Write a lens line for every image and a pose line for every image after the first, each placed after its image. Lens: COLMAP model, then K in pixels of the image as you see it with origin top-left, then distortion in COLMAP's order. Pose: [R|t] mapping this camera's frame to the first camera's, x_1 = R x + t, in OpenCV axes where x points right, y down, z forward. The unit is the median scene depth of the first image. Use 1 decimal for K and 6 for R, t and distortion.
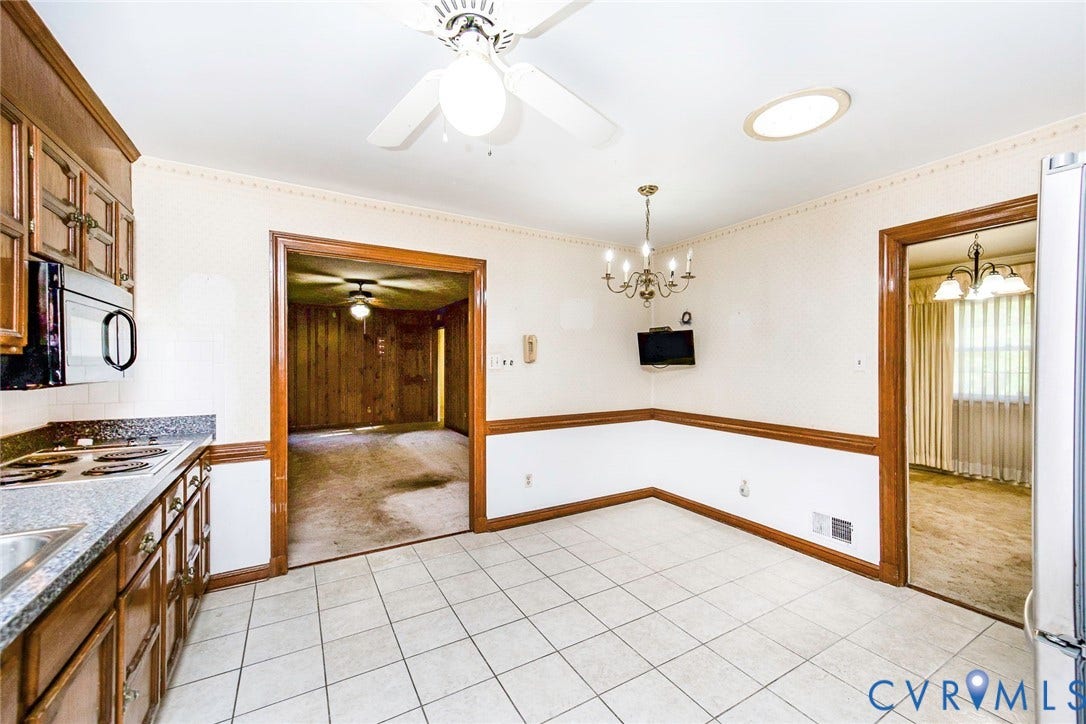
lens RADIAL K [[434.1, 0, 543.0], [0, 434.1, 362.0], [0, 0, 1]] dist [0.000208, 0.000009]
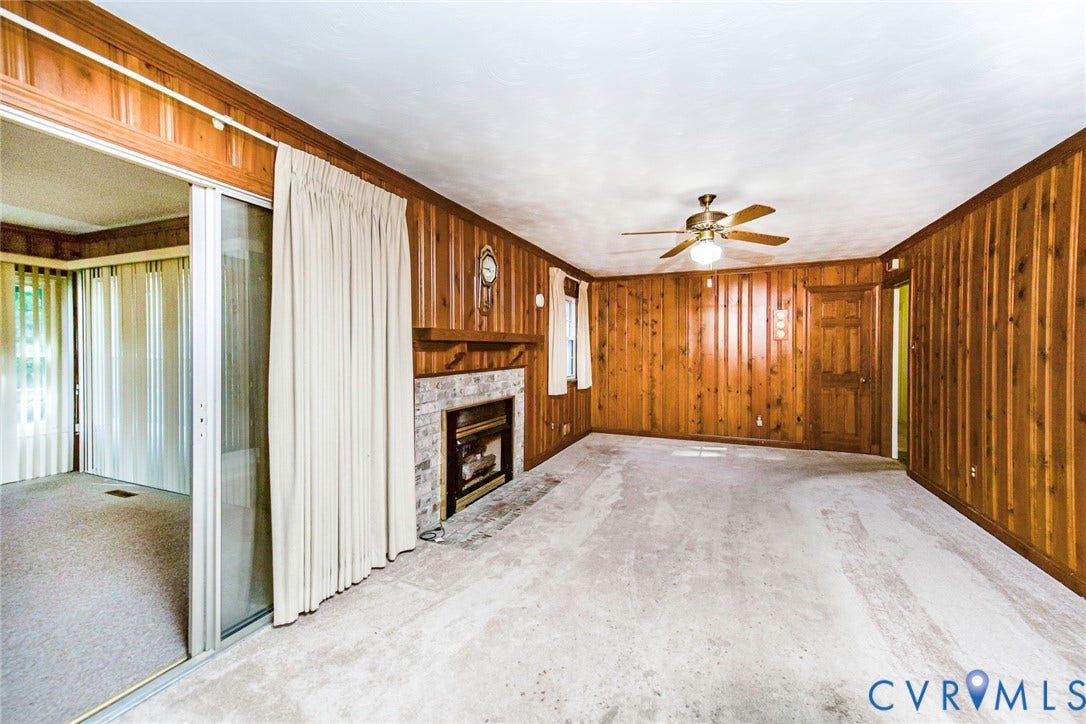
lens RADIAL K [[421.2, 0, 551.2], [0, 421.2, 353.6], [0, 0, 1]] dist [0.003435, 0.000033]
pose [[0.604244, 0.007309, -0.796766, -0.246358], [0.001885, 0.999942, 0.010602, 0.004415], [0.796797, -0.007908, 0.604195, 1.048981]]
